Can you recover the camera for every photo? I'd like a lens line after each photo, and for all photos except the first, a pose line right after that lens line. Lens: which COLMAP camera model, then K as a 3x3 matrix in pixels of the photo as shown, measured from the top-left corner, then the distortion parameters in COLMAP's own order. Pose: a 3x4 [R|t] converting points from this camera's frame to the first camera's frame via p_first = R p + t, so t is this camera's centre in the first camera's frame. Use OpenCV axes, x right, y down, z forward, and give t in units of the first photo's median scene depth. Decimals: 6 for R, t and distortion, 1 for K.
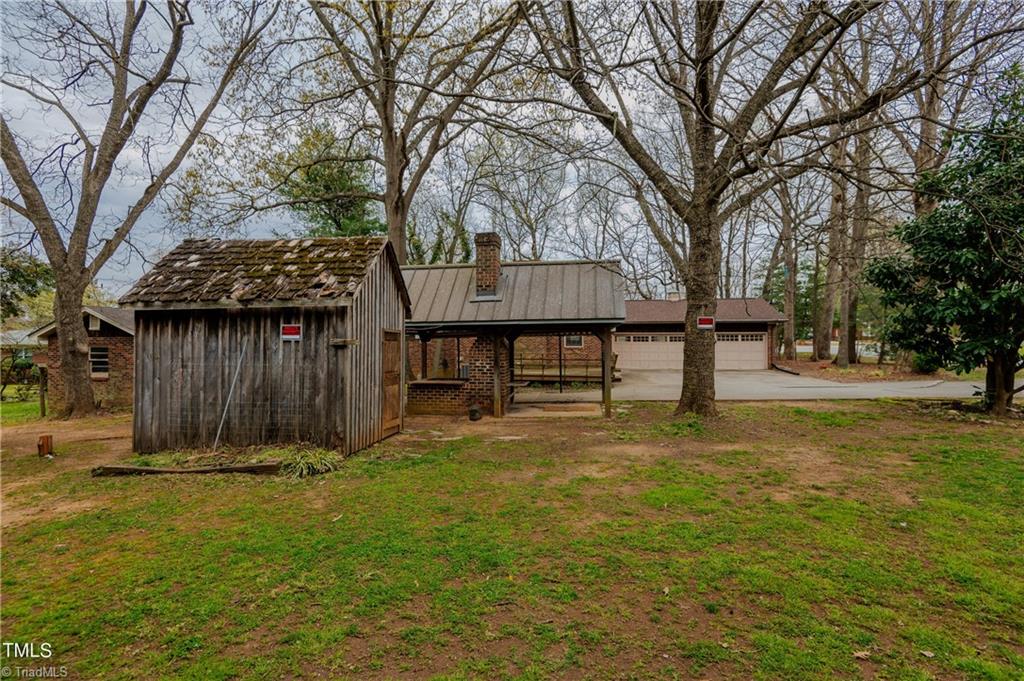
lens RADIAL K [[470.8, 0, 507.7], [0, 470.8, 342.0], [0, 0, 1]] dist [0.005671, -0.000098]
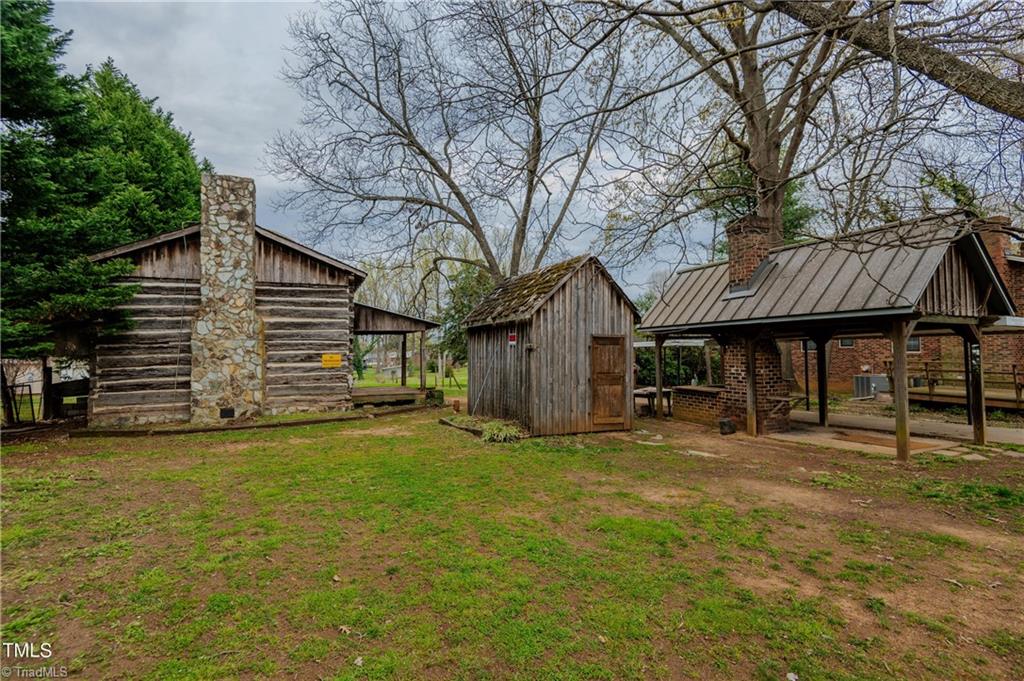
lens RADIAL K [[470.8, 0, 506.0], [0, 470.8, 341.4], [0, 0, 1]] dist [0.005671, -0.000098]
pose [[0.528894, -0.017928, -0.848498, 0.540837], [0.005173, 0.999826, -0.017901, 0.007729], [0.848672, 0.005078, 0.528895, 0.212989]]
